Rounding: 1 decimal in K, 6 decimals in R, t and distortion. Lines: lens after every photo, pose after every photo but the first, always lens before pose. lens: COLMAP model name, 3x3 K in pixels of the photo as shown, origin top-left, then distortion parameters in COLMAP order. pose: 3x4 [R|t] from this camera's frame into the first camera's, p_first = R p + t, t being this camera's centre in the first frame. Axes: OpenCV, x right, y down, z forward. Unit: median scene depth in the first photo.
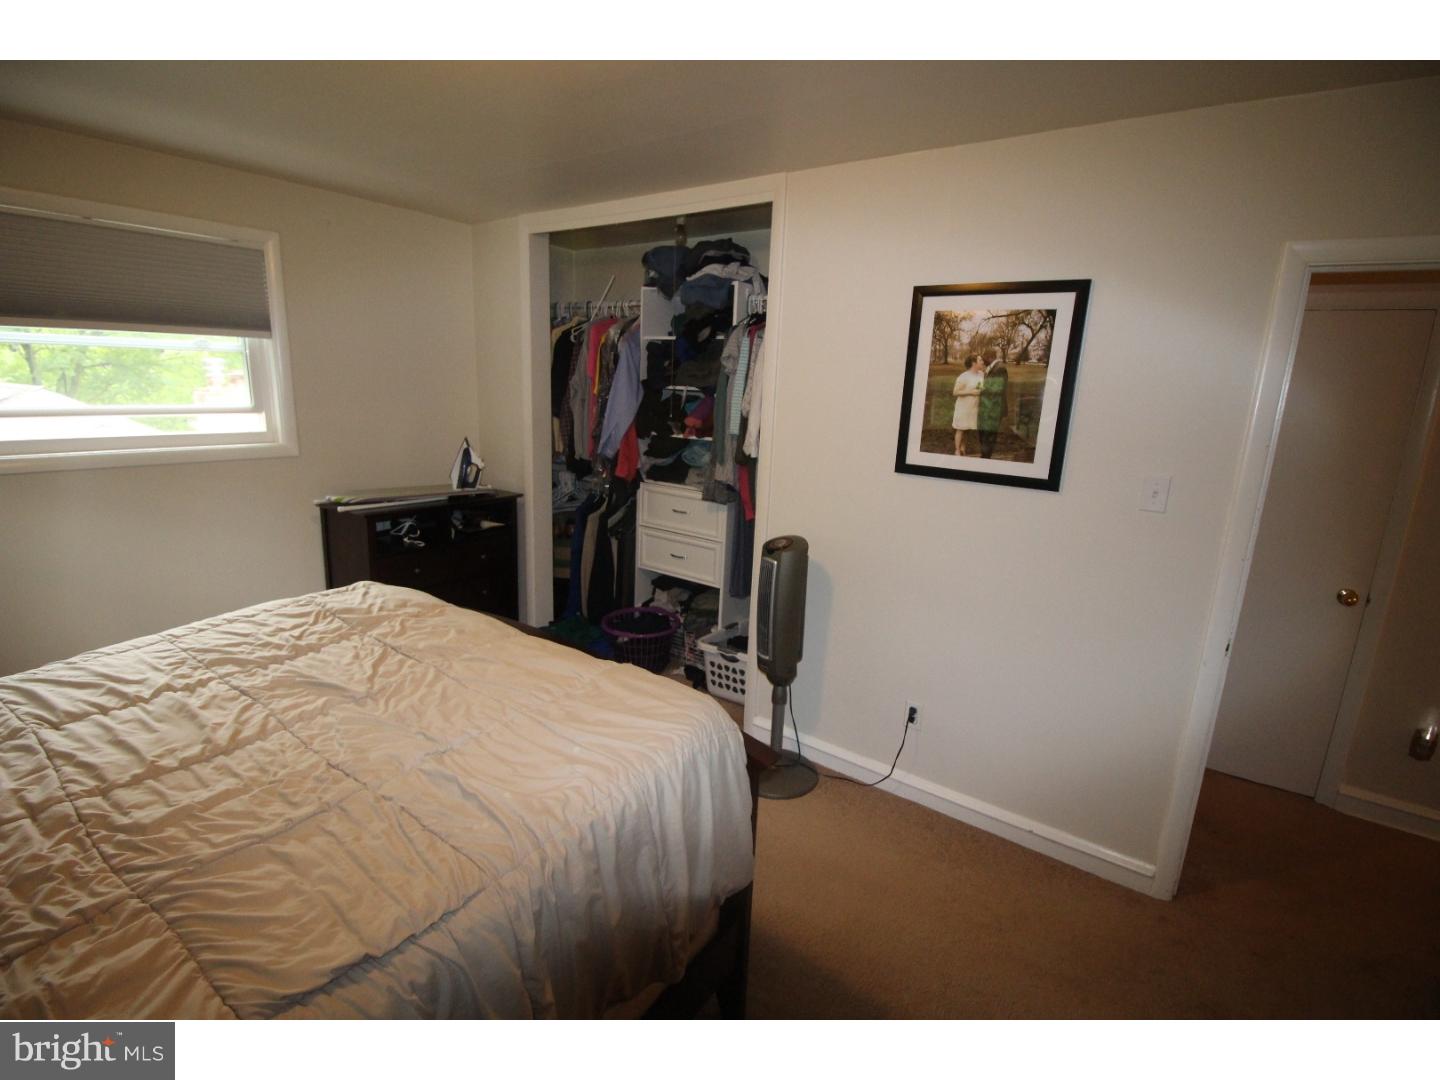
lens RADIAL K [[676.3, 0, 717.3], [0, 676.3, 529.9], [0, 0, 1]] dist [-0.001198, -0.000962]
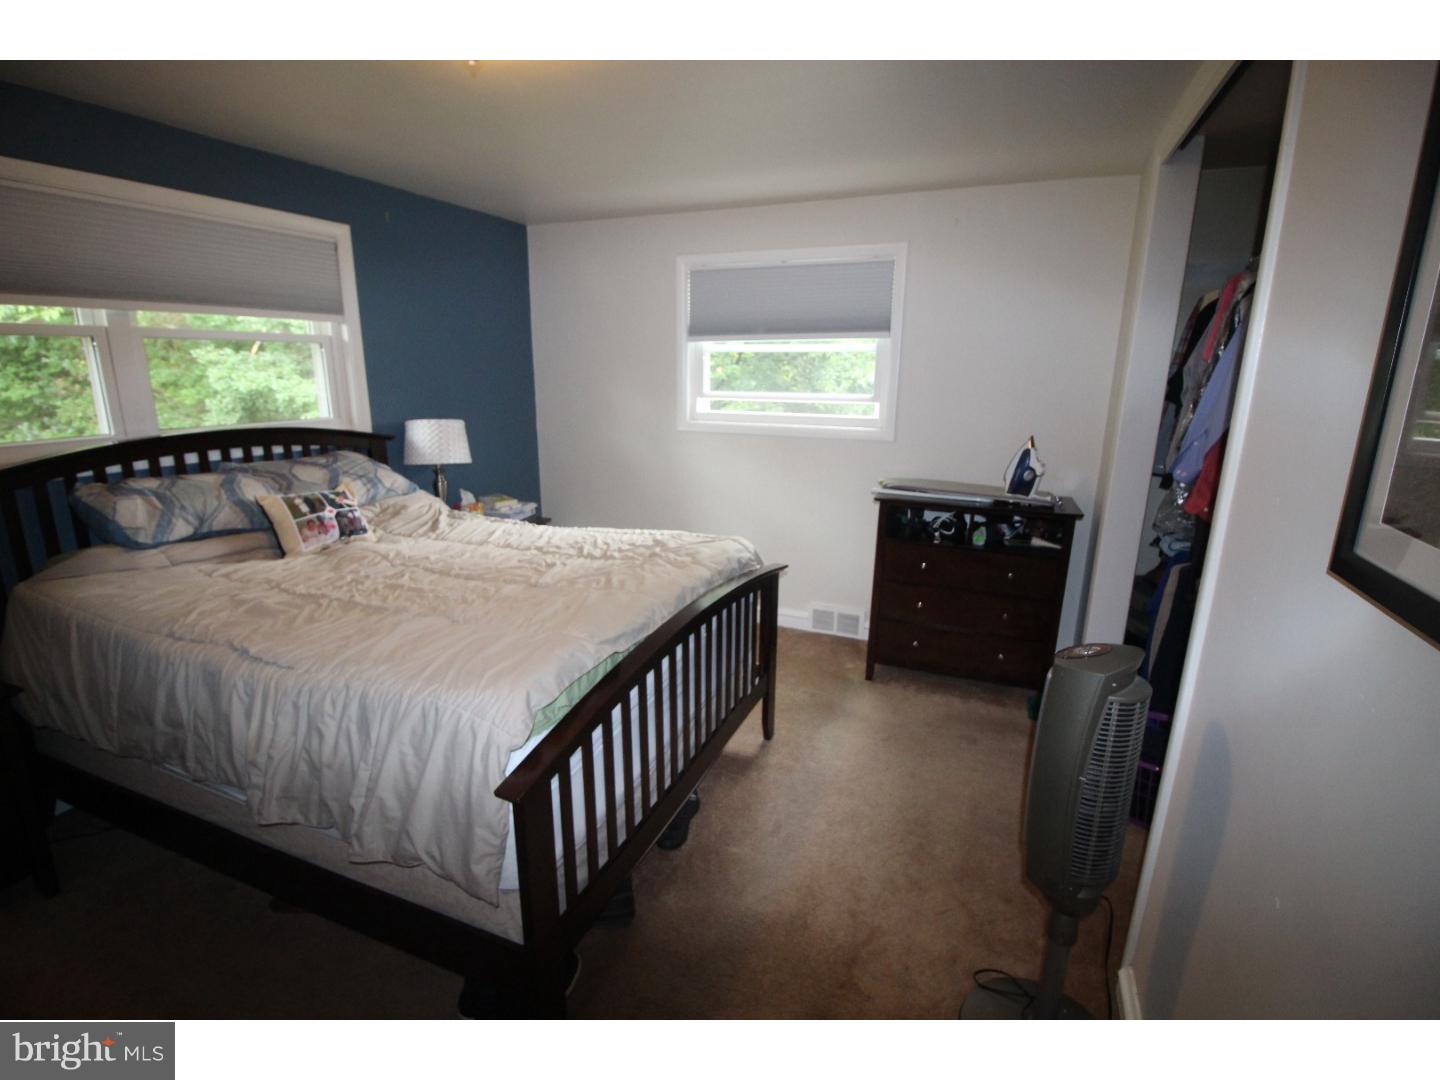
lens RADIAL K [[676.3, 0, 717.3], [0, 676.3, 529.9], [0, 0, 1]] dist [-0.001198, -0.000962]
pose [[0.229367, 0.194757, -0.953656, 0.434482], [-0.209999, 0.966604, 0.146893, -0.074623], [0.950416, 0.166575, 0.262606, 0.478830]]
